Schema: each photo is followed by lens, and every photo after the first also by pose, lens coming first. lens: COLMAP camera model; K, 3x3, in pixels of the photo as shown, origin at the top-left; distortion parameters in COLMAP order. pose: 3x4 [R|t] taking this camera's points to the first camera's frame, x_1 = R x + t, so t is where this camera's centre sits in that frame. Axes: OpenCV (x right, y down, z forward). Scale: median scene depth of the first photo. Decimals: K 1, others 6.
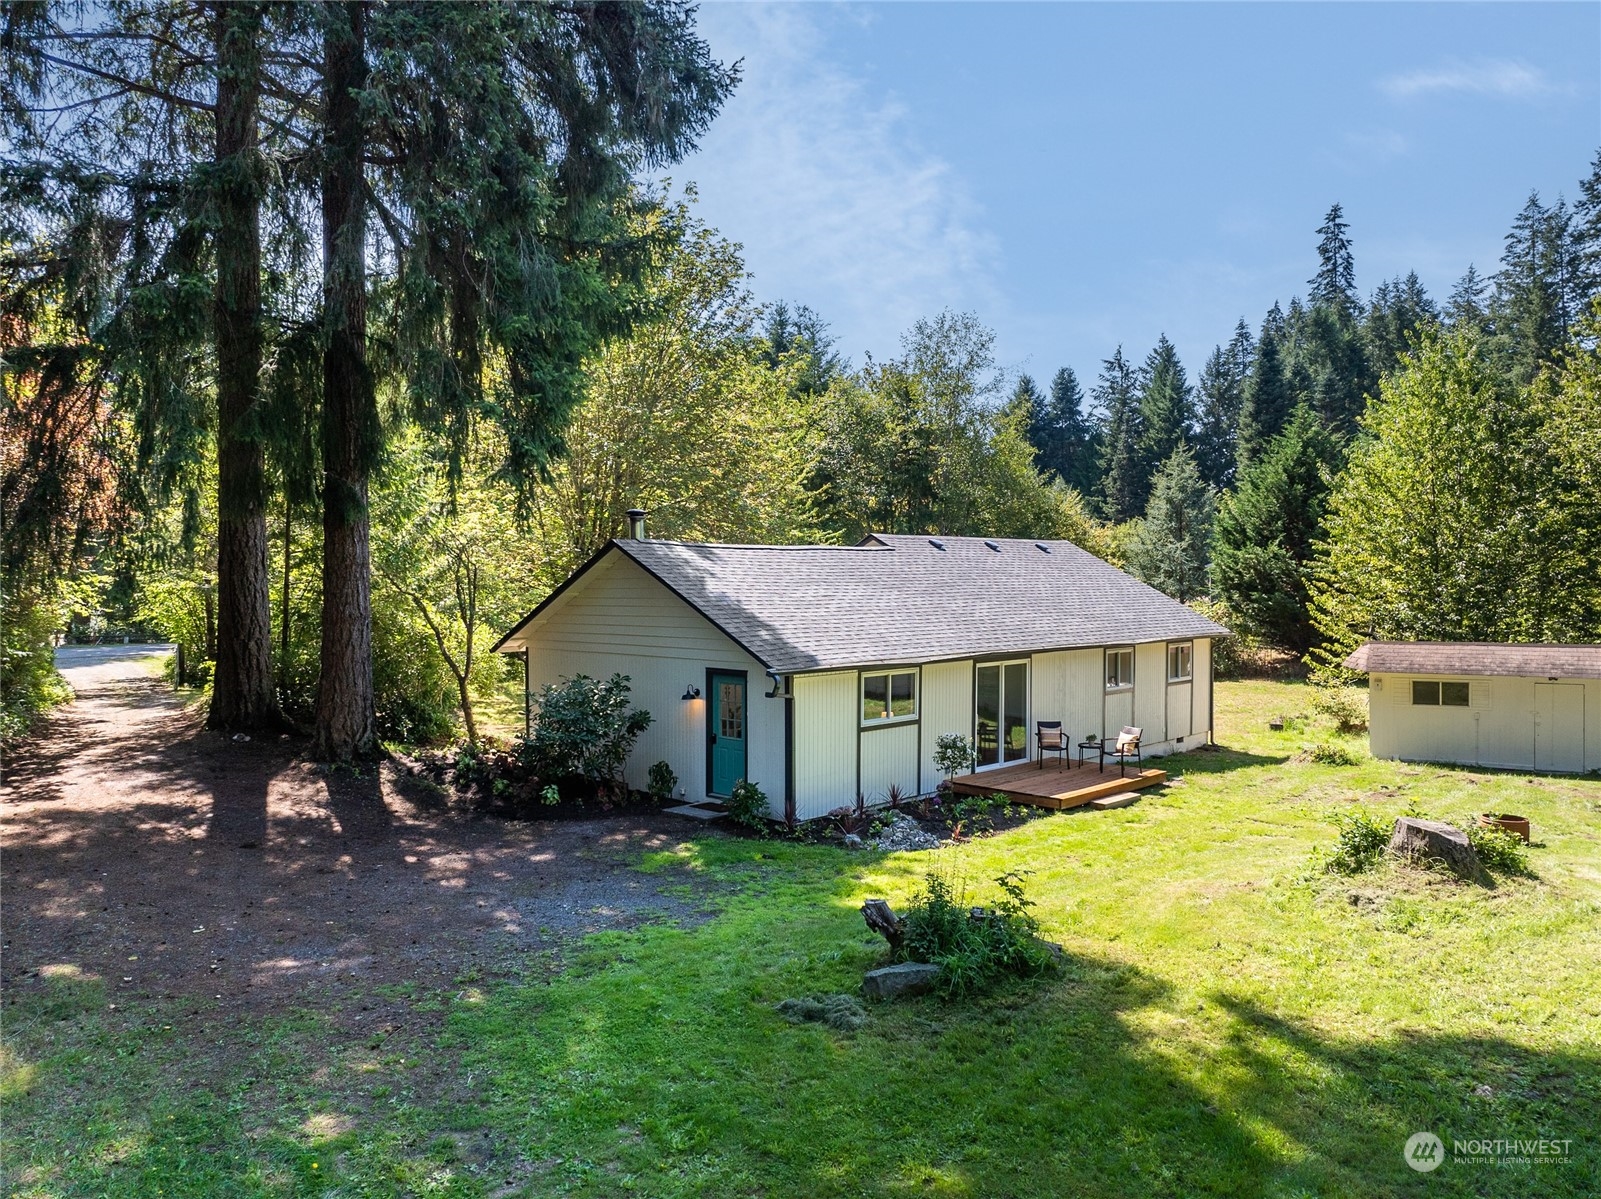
lens RADIAL K [[1137.2, 0, 800.5], [0, 1137.2, 599.5], [0, 0, 1]] dist [-0.026553, 0.002008]
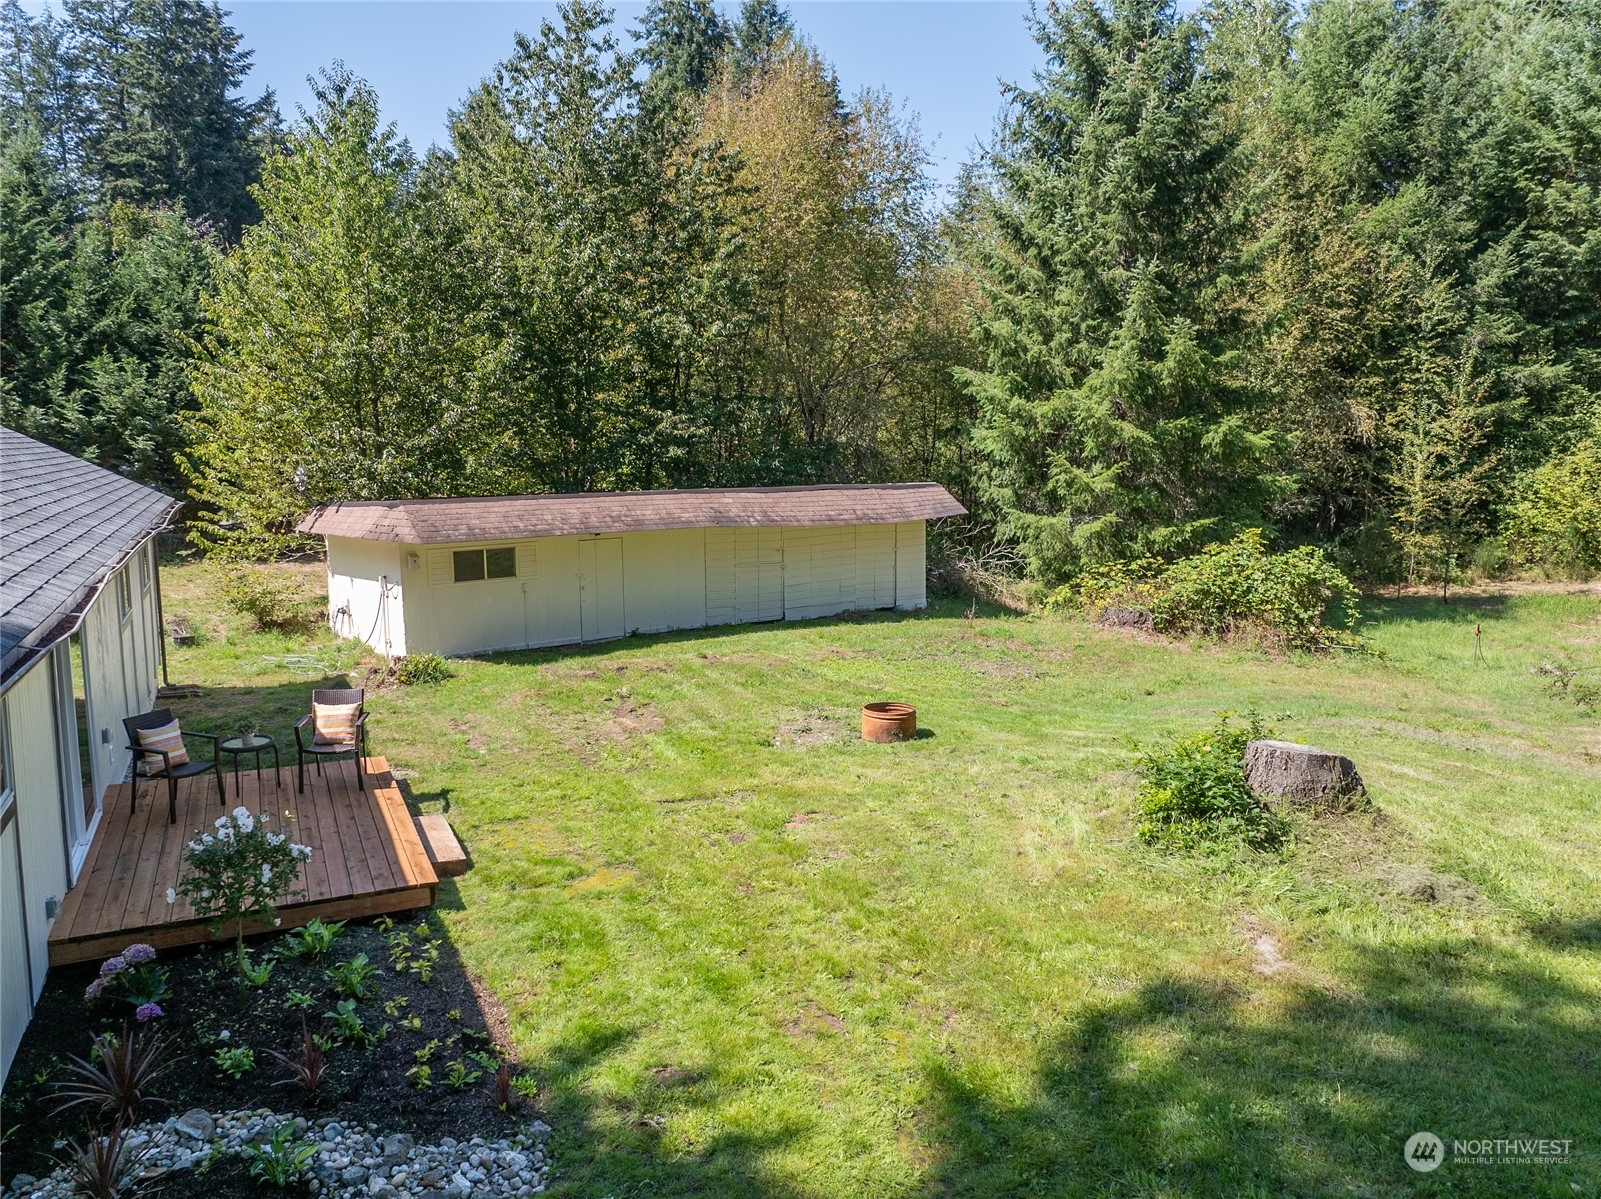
lens RADIAL K [[1137.2, 0, 800.5], [0, 1137.2, 599.5], [0, 0, 1]] dist [-0.026553, 0.002008]
pose [[0.330408, -0.128507, 0.935049, -0.106254], [0.013638, 0.991234, 0.131410, 0.009192], [-0.943740, -0.030667, 0.329264, 0.631499]]
